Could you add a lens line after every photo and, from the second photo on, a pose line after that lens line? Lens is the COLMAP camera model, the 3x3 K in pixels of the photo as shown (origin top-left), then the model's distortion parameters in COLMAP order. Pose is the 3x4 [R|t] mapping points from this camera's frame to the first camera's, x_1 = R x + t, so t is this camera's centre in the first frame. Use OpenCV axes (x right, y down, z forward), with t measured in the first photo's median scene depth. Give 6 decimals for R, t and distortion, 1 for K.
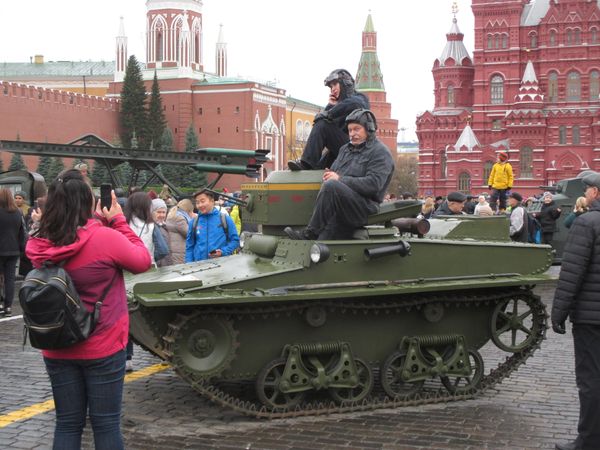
lens RADIAL K [[993.8, 0, 300.2], [0, 993.8, 221.3], [0, 0, 1]] dist [-0.110095, 0.000000]
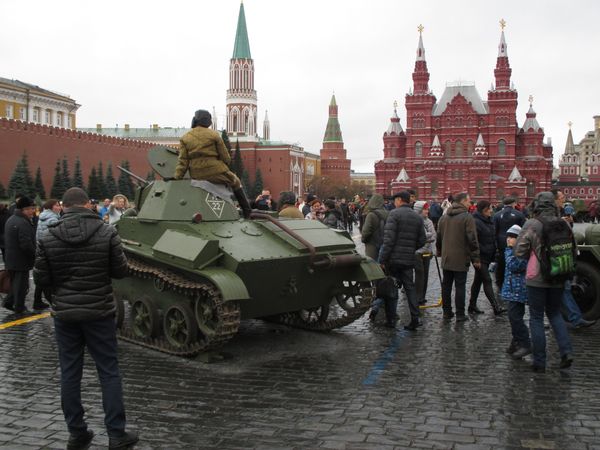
lens RADIAL K [[718.4, 0, 309.7], [0, 718.4, 206.1], [0, 0, 1]] dist [-0.046144, 0.000000]
pose [[0.997765, 0.004036, 0.066692, -0.098109], [-0.002161, 0.999601, -0.028166, 0.013128], [-0.066779, 0.027959, 0.997376, -0.345162]]
